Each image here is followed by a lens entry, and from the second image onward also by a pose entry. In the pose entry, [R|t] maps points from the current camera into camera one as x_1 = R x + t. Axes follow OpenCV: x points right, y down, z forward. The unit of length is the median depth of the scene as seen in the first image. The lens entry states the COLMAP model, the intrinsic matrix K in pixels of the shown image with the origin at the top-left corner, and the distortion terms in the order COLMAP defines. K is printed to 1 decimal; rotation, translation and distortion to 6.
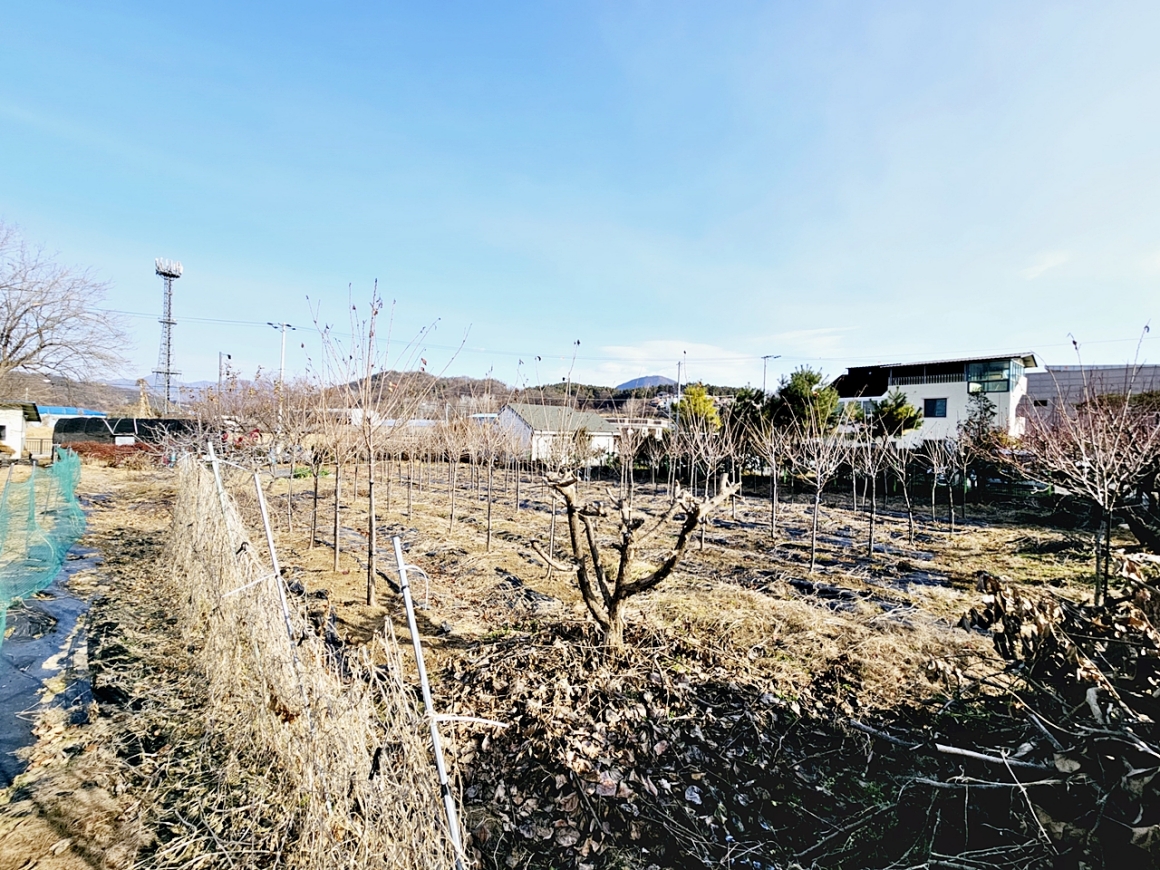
lens RADIAL K [[475.9, 0, 579.6], [0, 475.9, 434.9], [0, 0, 1]] dist [-0.001244, -0.000366]
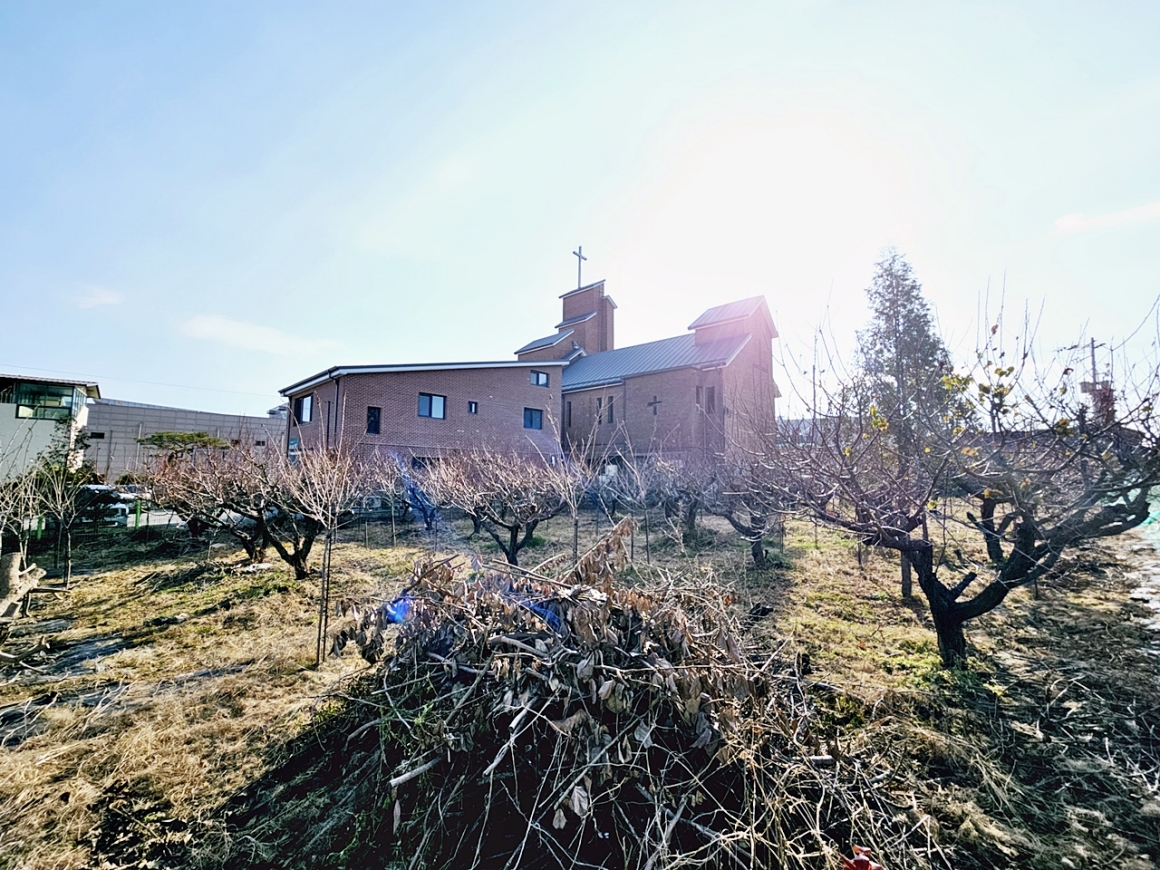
lens RADIAL K [[475.9, 0, 579.1], [0, 475.9, 433.8], [0, 0, 1]] dist [-0.001244, -0.000366]
pose [[-0.022257, 0.070152, 0.997288, -0.080990], [0.001751, 0.997536, -0.070130, -0.003268], [-0.999751, 0.000185, -0.022325, 0.127522]]
